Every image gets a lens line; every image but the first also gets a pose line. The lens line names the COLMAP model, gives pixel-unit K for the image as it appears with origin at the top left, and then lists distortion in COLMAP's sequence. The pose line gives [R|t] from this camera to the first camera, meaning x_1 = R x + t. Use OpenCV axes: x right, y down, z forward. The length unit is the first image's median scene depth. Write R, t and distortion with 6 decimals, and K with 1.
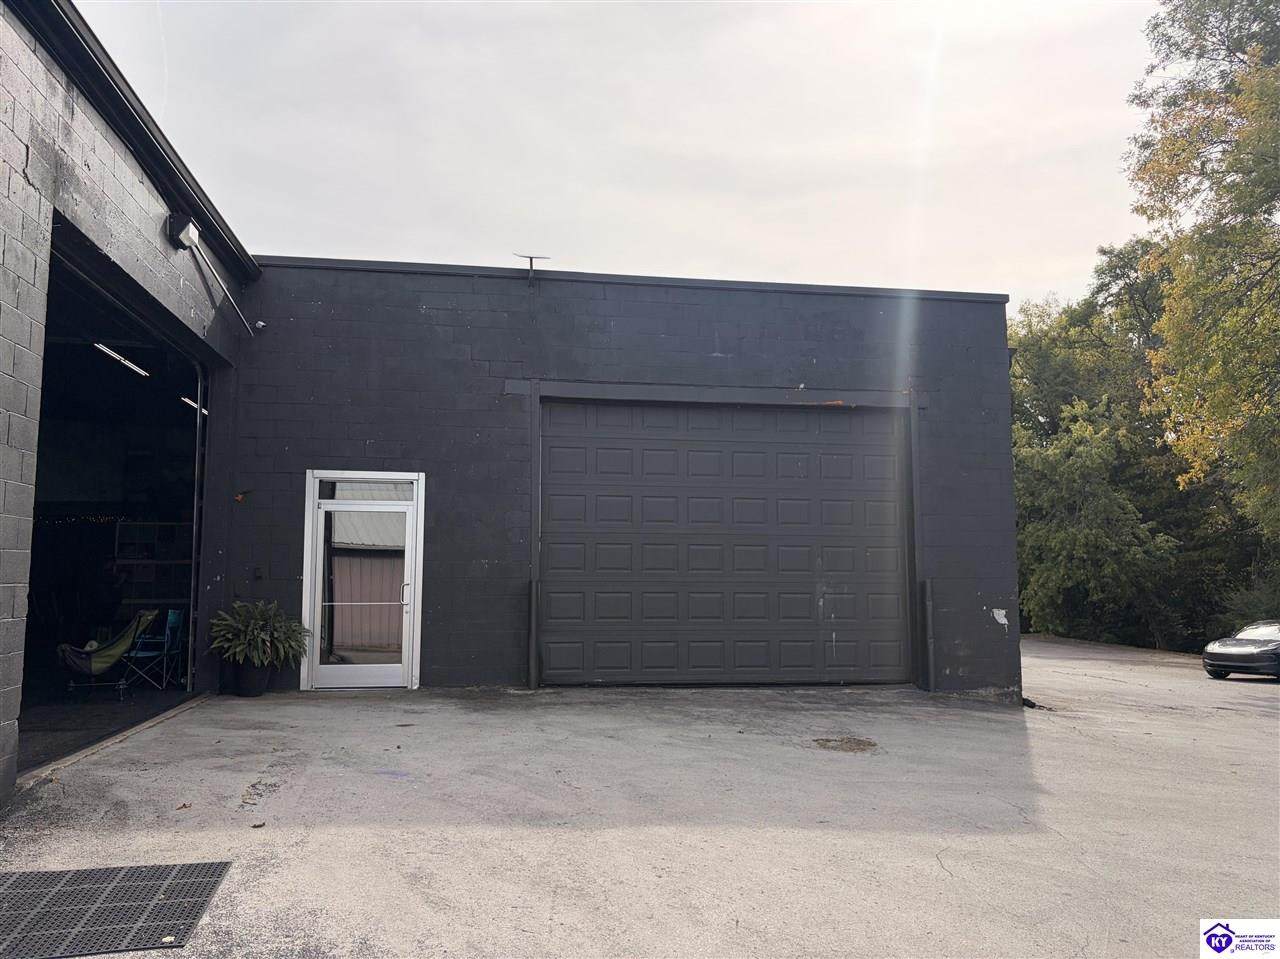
lens RADIAL K [[965.7, 0, 642.6], [0, 965.7, 479.6], [0, 0, 1]] dist [0.070747, -0.074529]
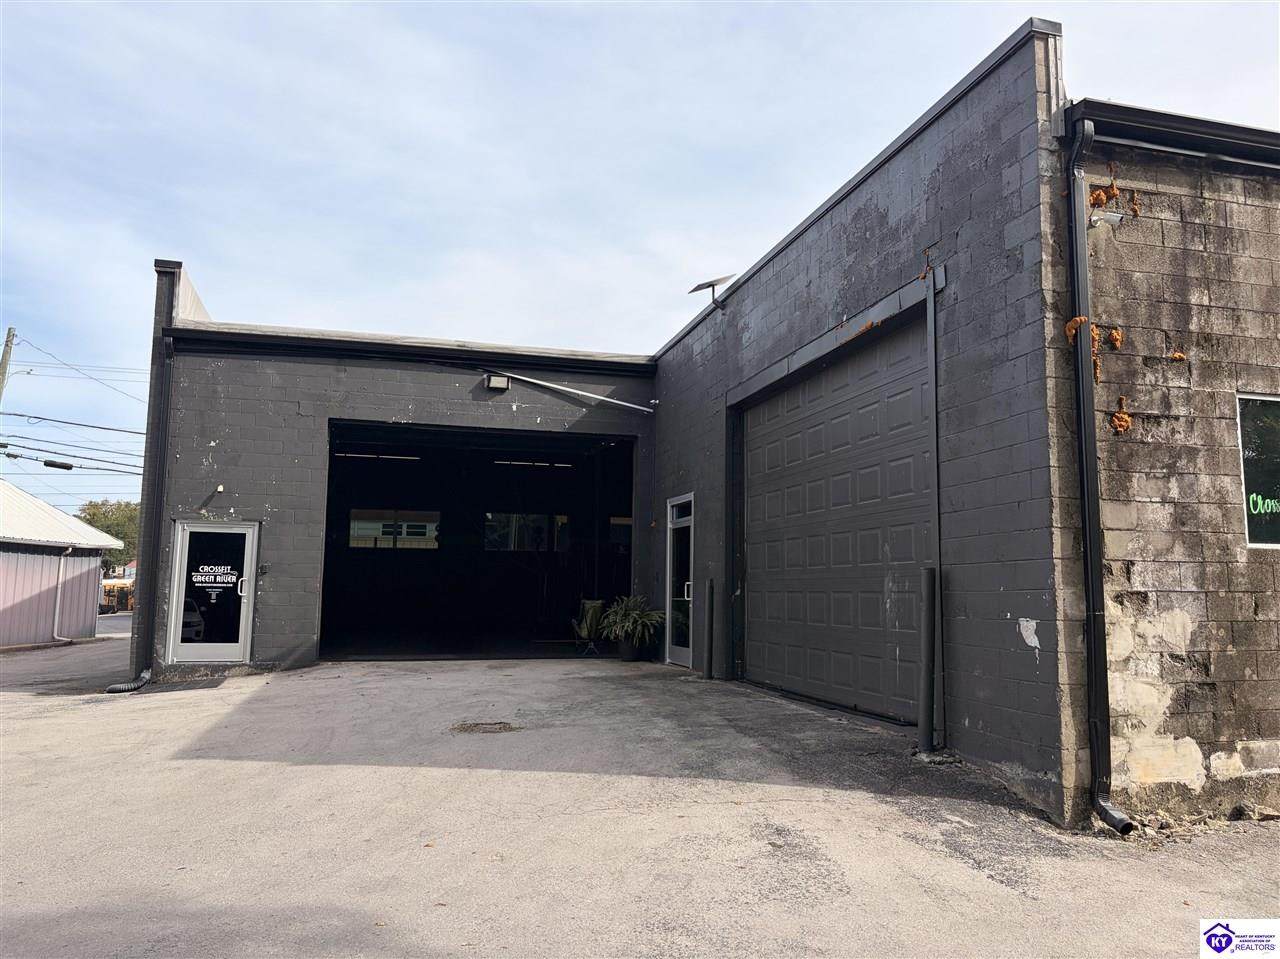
lens RADIAL K [[965.7, 0, 642.6], [0, 965.7, 479.6], [0, 0, 1]] dist [0.070747, -0.074529]
pose [[0.096617, -0.121731, -0.987850, 0.885482], [0.083313, 0.989999, -0.113847, 0.102243], [0.991829, -0.071301, 0.105793, 0.750634]]
